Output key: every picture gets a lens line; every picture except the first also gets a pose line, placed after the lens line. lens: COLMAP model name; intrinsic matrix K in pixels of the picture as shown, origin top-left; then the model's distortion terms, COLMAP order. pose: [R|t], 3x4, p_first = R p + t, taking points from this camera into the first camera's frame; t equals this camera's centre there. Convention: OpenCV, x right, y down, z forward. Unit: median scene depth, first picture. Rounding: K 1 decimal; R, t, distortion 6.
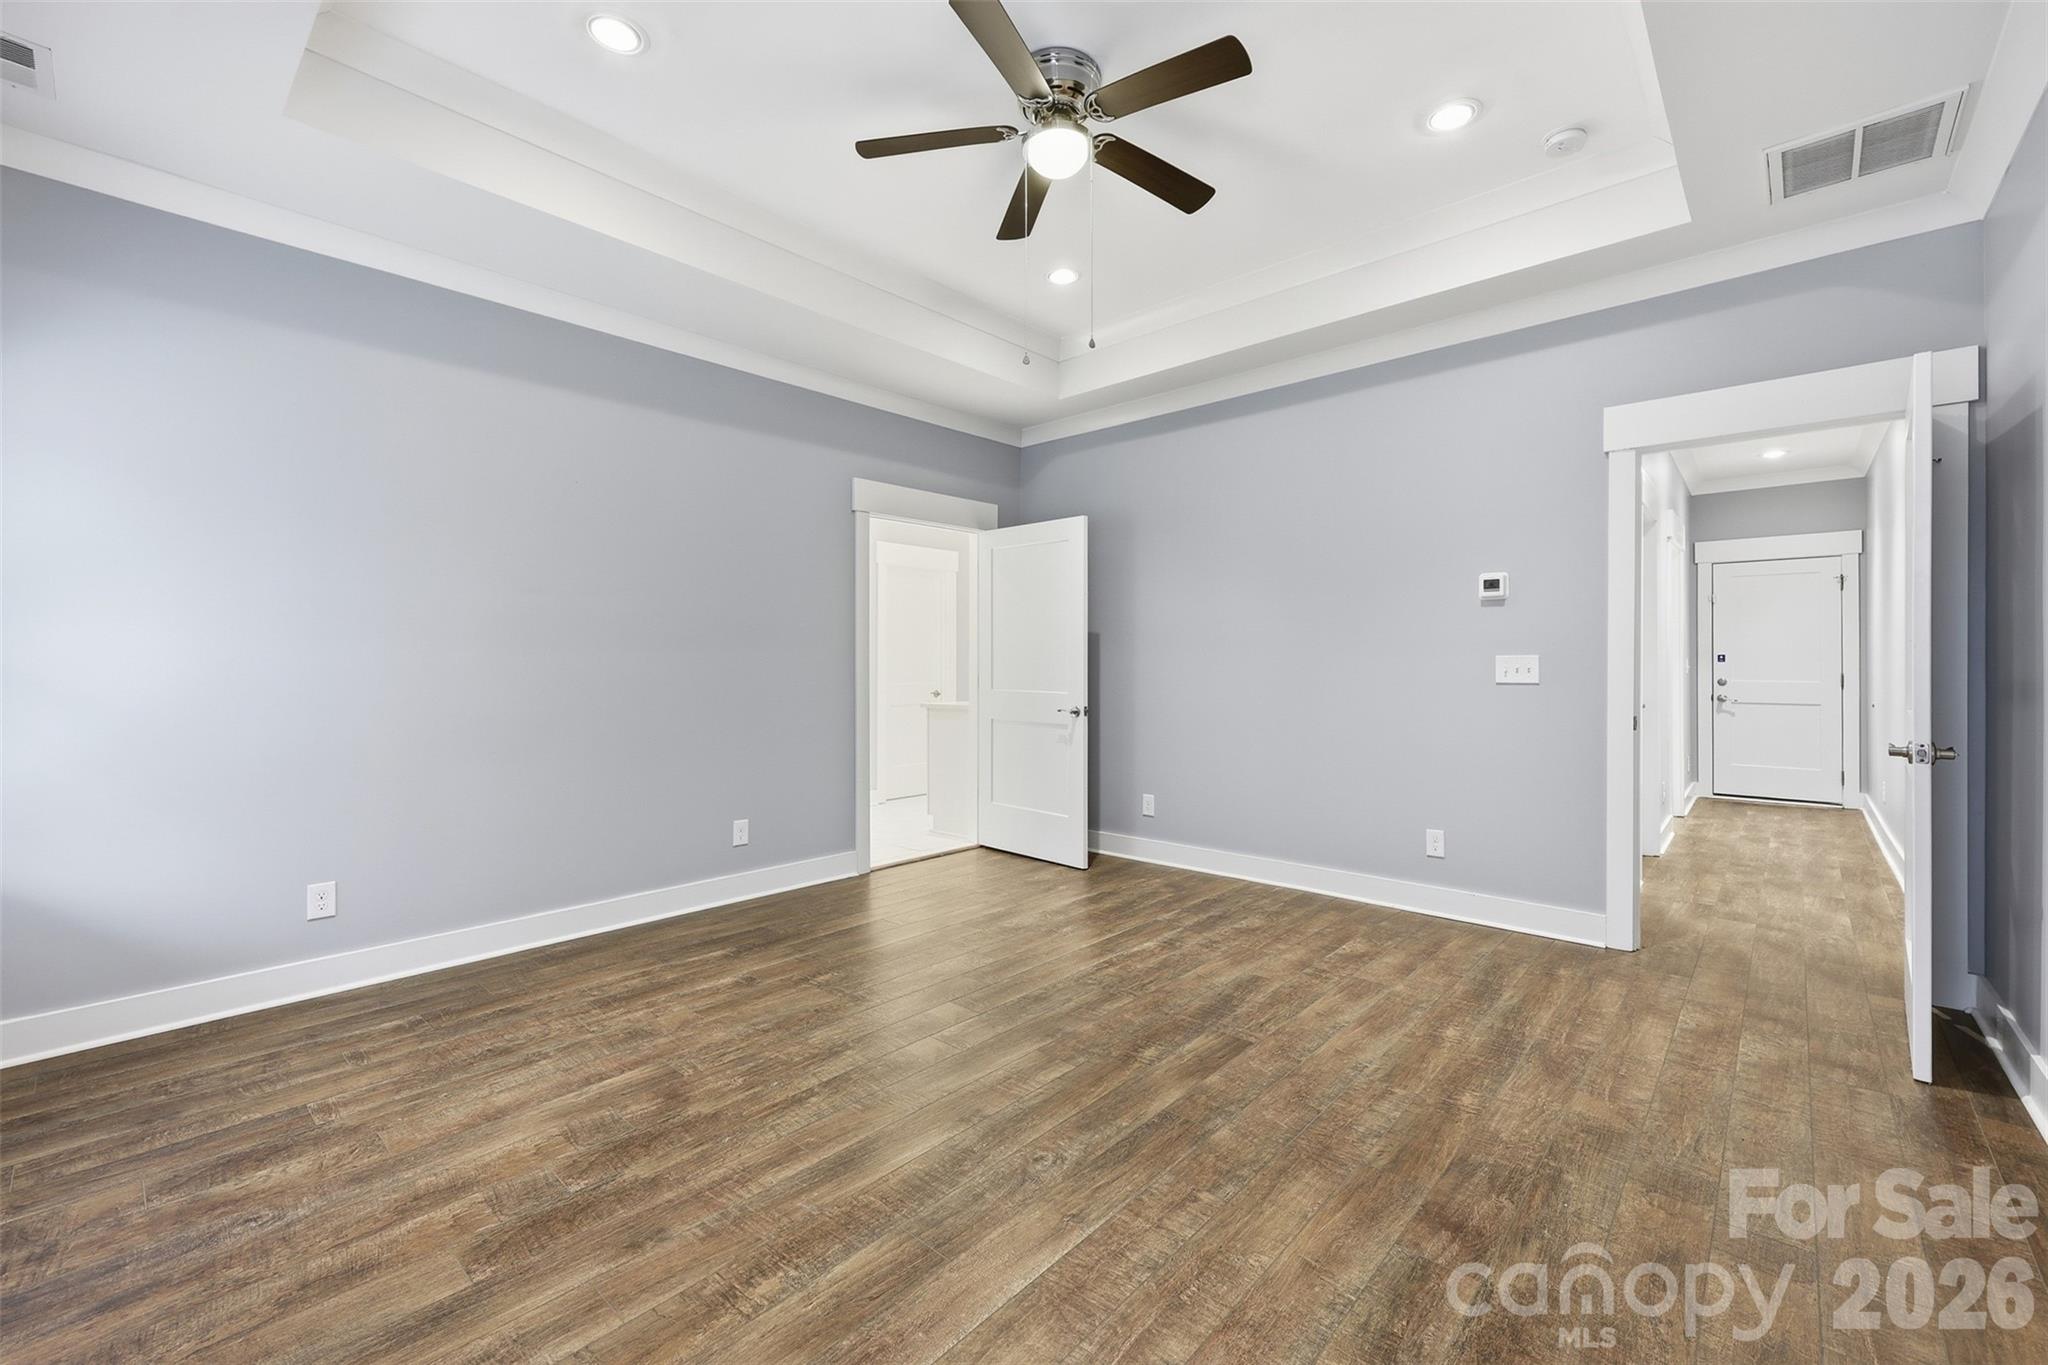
lens RADIAL K [[831.9, 0, 1023.0], [0, 831.9, 663.1], [0, 0, 1]] dist [0.000091, 0.000117]
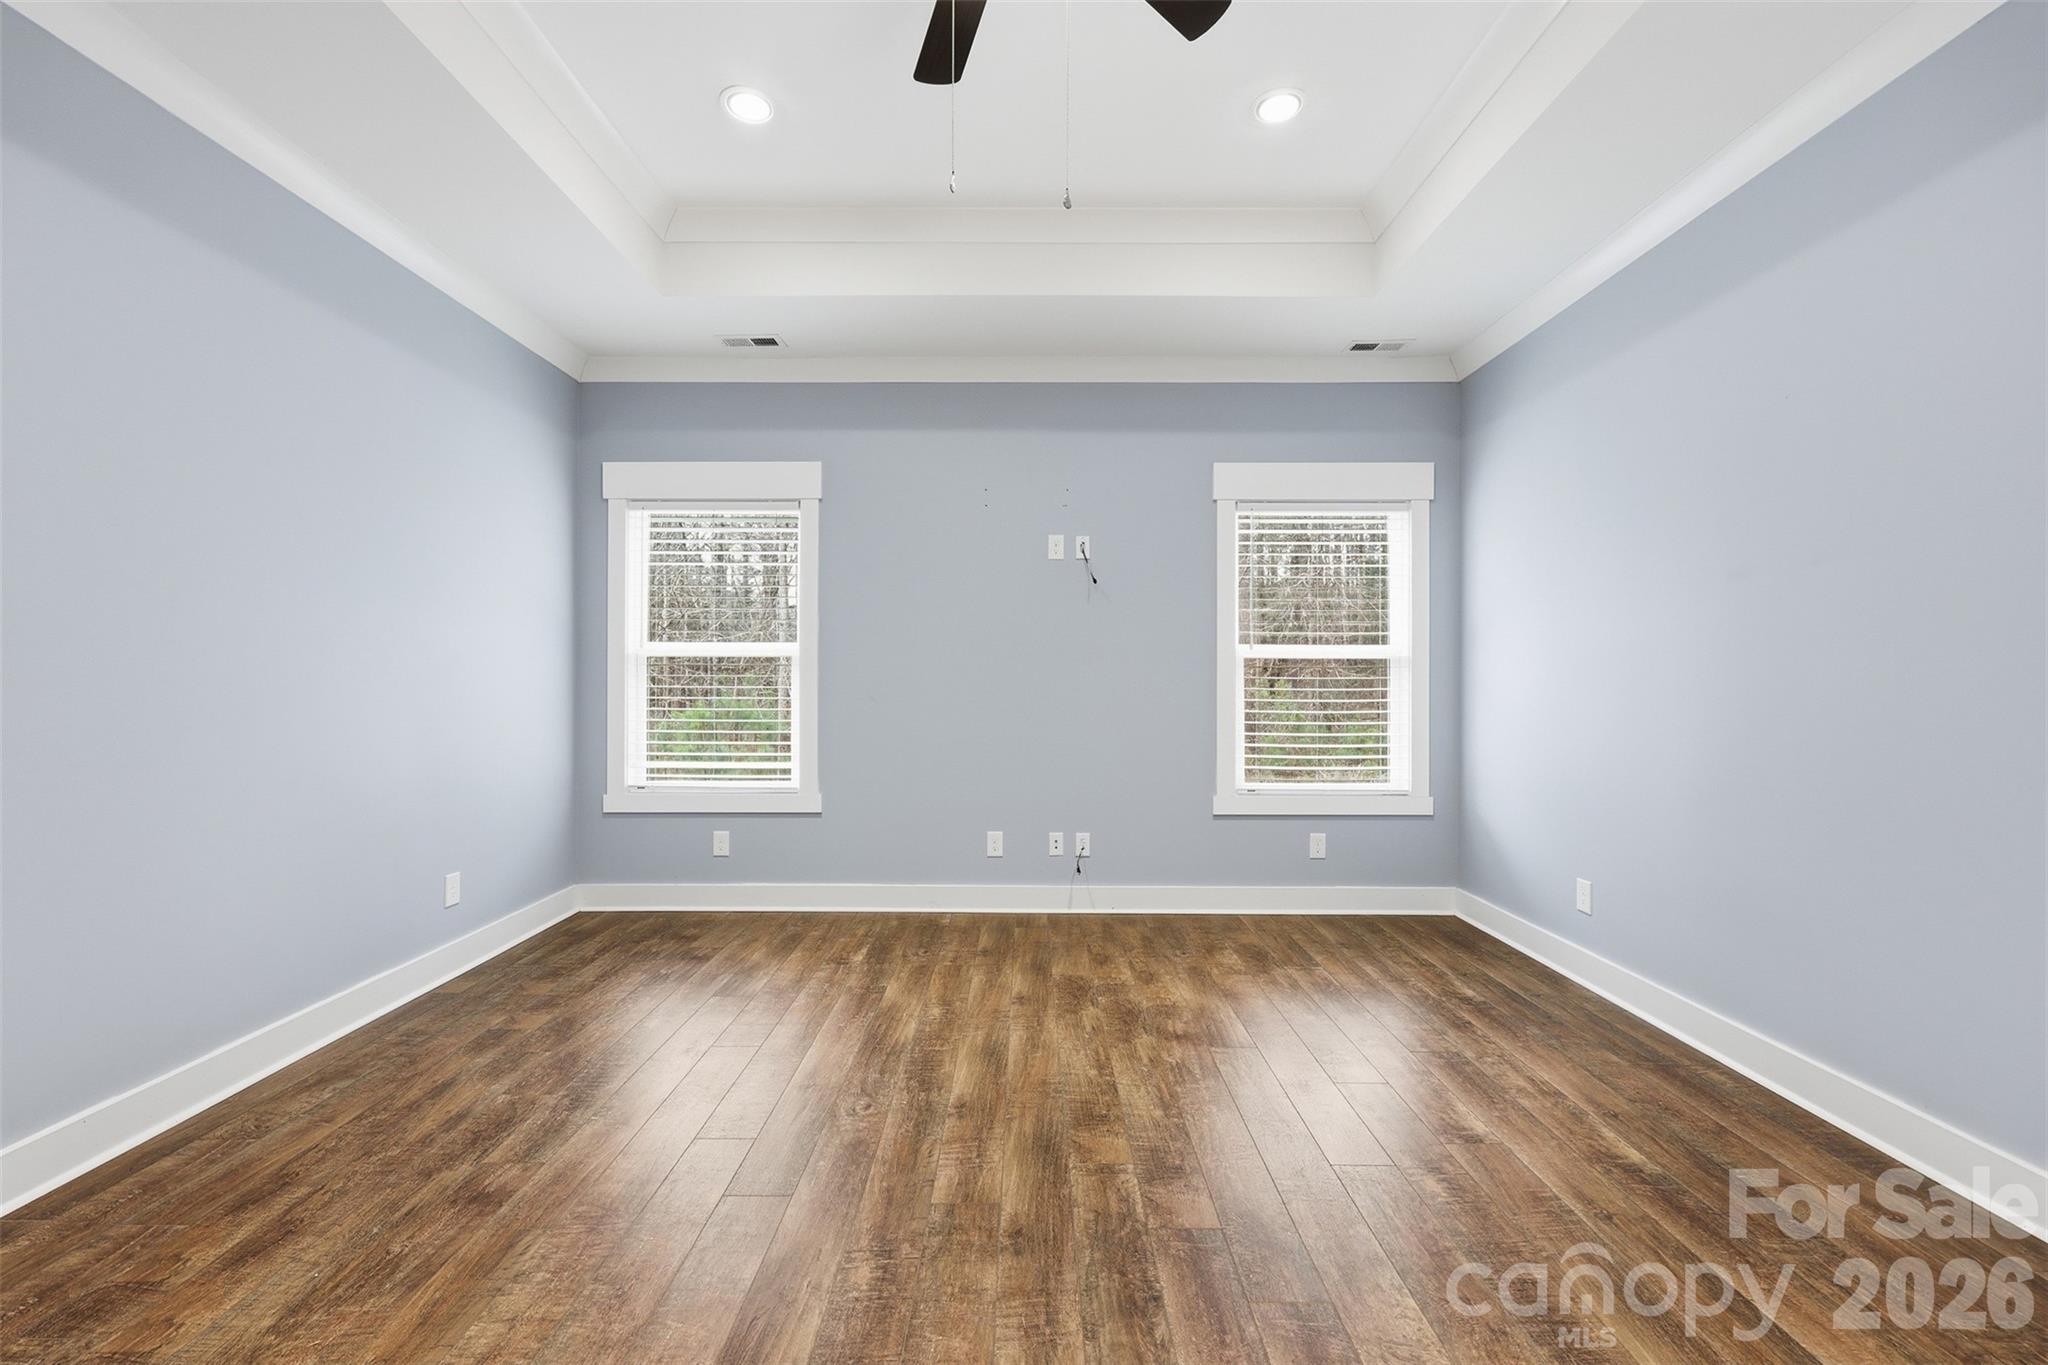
lens RADIAL K [[831.9, 0, 1033.6], [0, 831.9, 681.6], [0, 0, 1]] dist [0.000091, 0.000117]
pose [[-0.734728, 0.003394, -0.678354, 0.505278], [0.002224, 0.999994, 0.002593, 0.003483], [0.678359, 0.000397, -0.734731, 1.604236]]
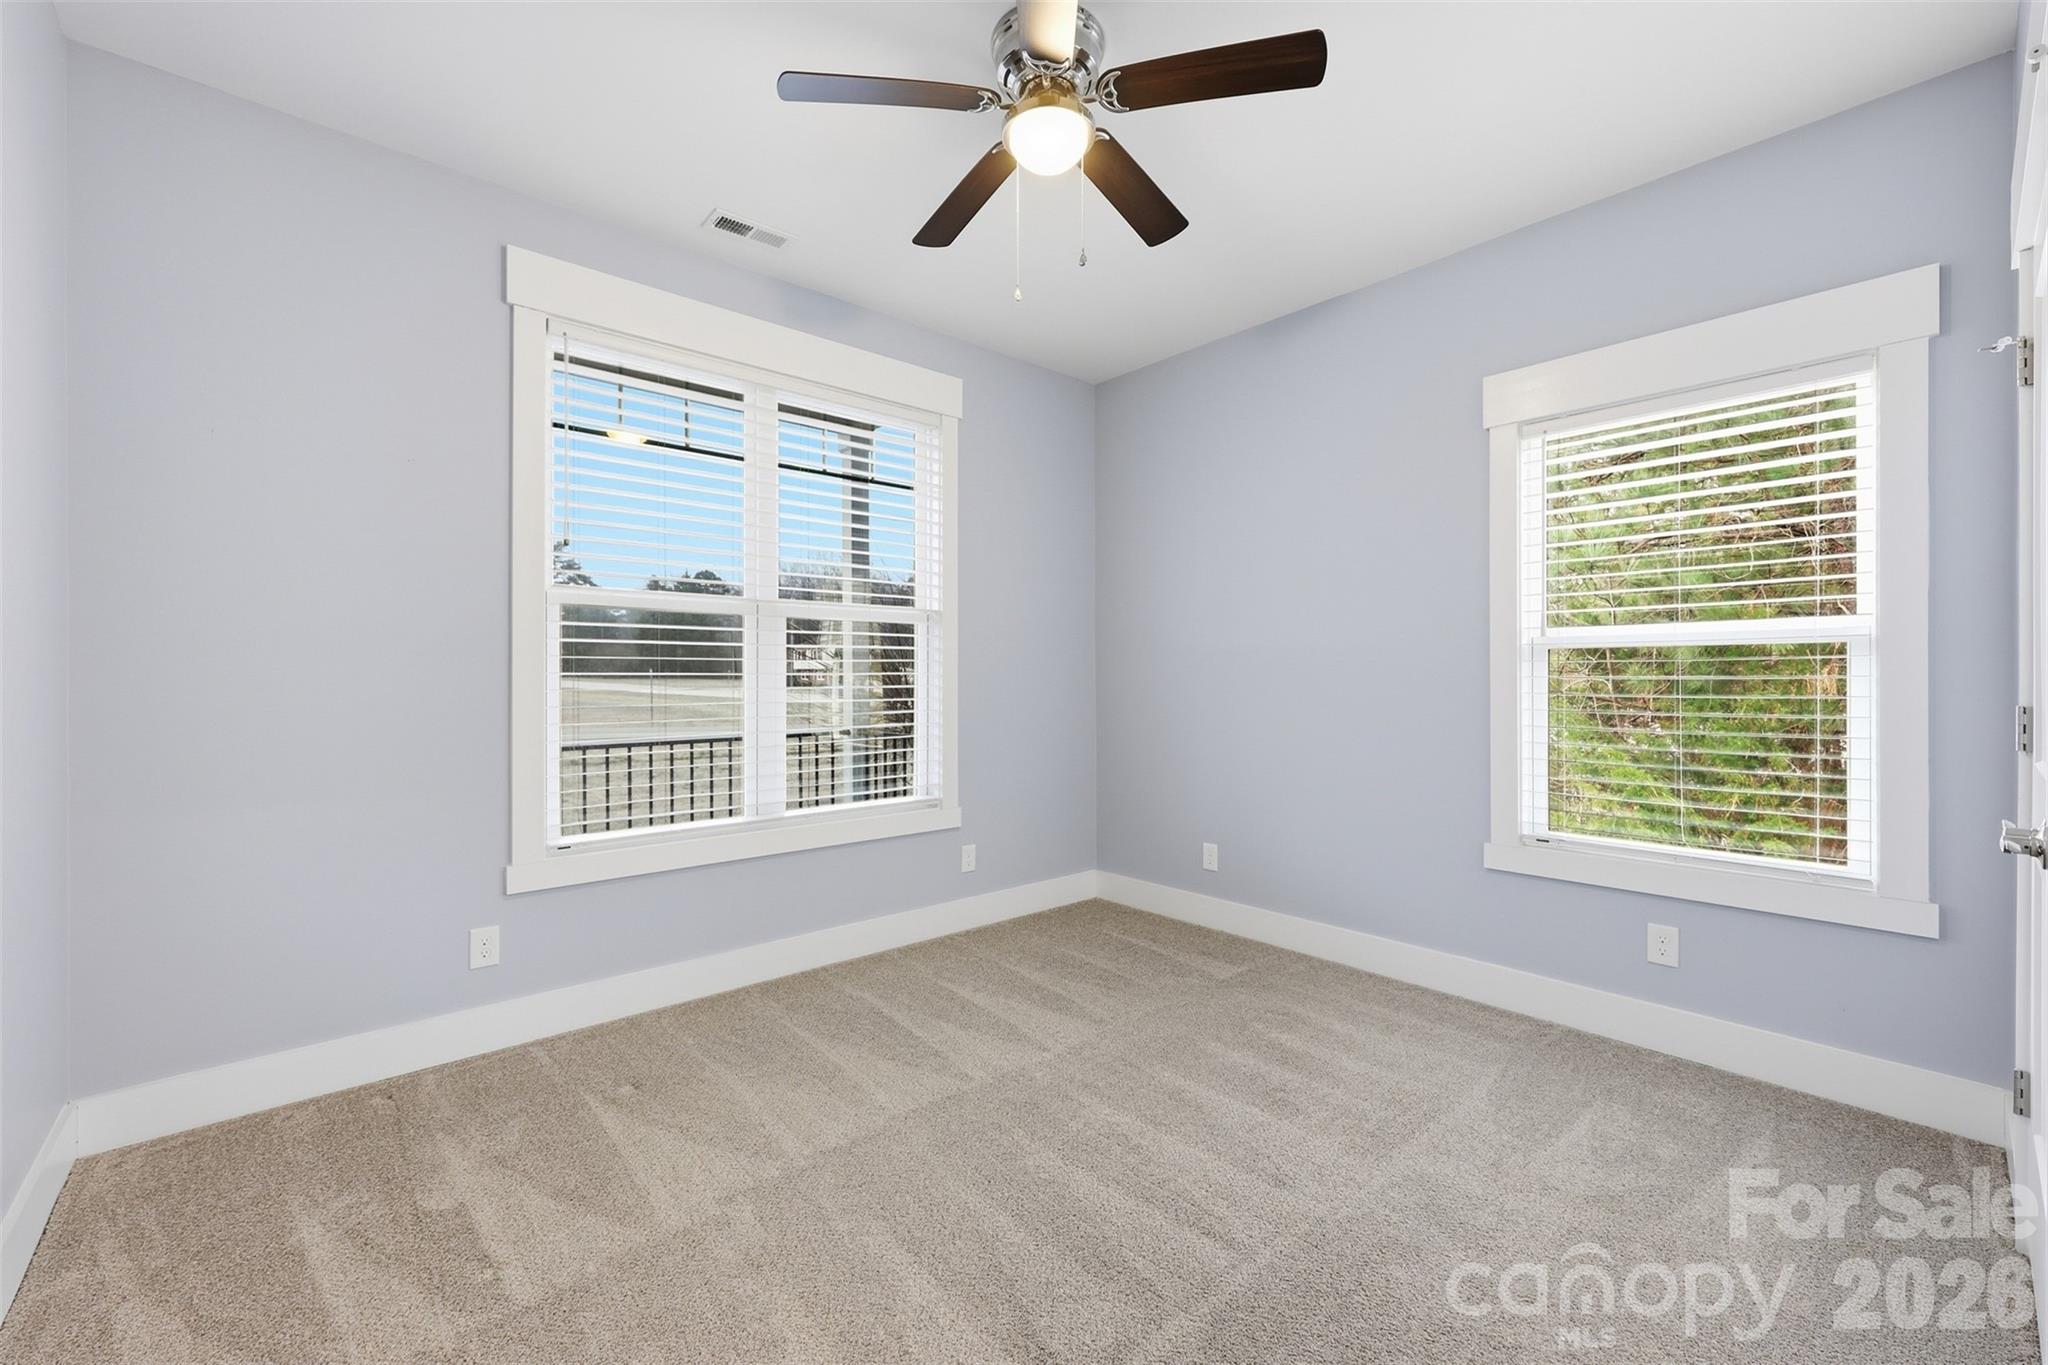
lens RADIAL K [[831.9, 0, 1022.3], [0, 831.9, 670.9], [0, 0, 1]] dist [0.000091, 0.000117]
pose [[-0.992686, 0.005411, 0.120607, -0.391835], [0.004780, 0.999973, -0.005518, -0.002875], [-0.120634, -0.004901, -0.992685, 1.903997]]
